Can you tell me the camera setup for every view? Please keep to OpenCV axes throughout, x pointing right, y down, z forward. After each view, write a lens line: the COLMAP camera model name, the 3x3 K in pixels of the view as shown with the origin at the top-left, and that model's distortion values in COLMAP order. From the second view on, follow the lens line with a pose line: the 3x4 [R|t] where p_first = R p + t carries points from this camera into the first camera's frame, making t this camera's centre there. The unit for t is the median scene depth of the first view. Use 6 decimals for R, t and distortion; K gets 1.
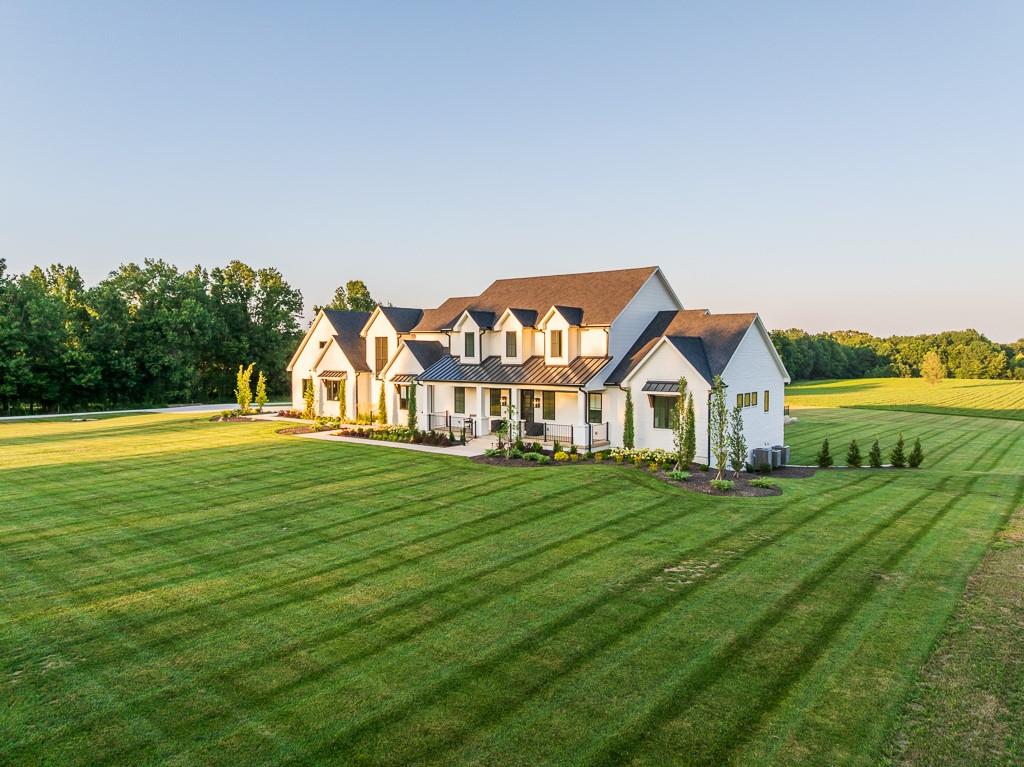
lens RADIAL K [[741.8, 0, 504.6], [0, 741.8, 346.2], [0, 0, 1]] dist [-0.040253, -0.005629]
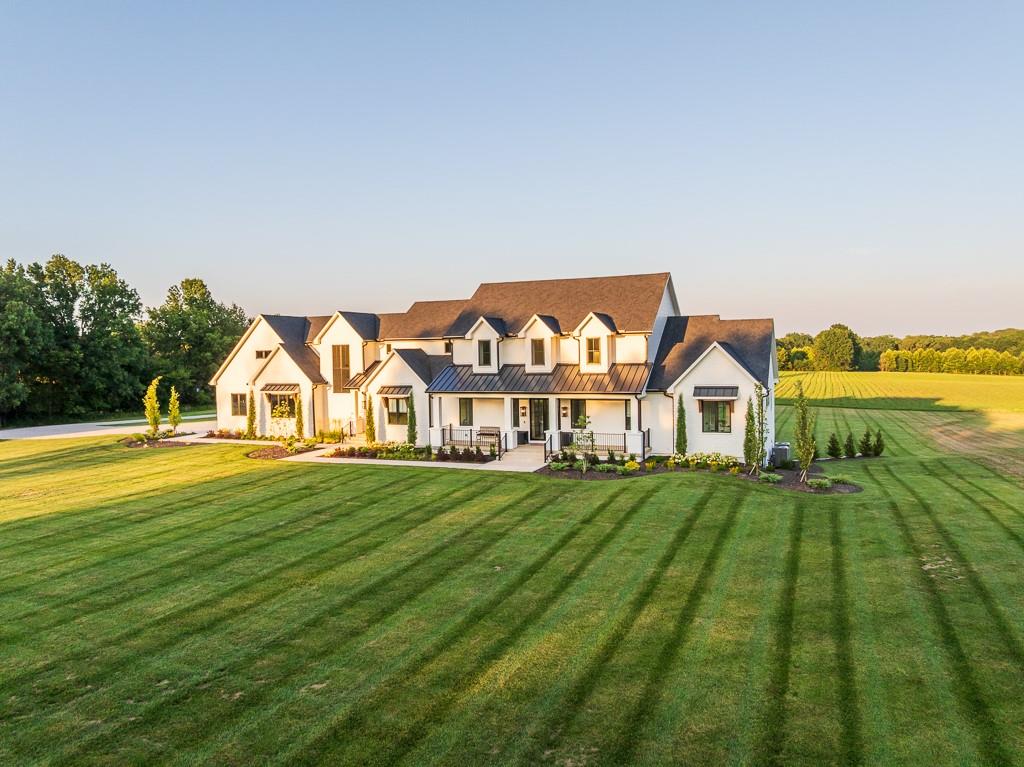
lens RADIAL K [[741.8, 0, 504.6], [0, 741.8, 346.2], [0, 0, 1]] dist [-0.040253, -0.005629]
pose [[0.955887, -0.011348, 0.293514, -0.308771], [0.012876, 0.999912, -0.003274, -0.007523], [-0.293451, 0.006909, 0.955949, 0.088157]]
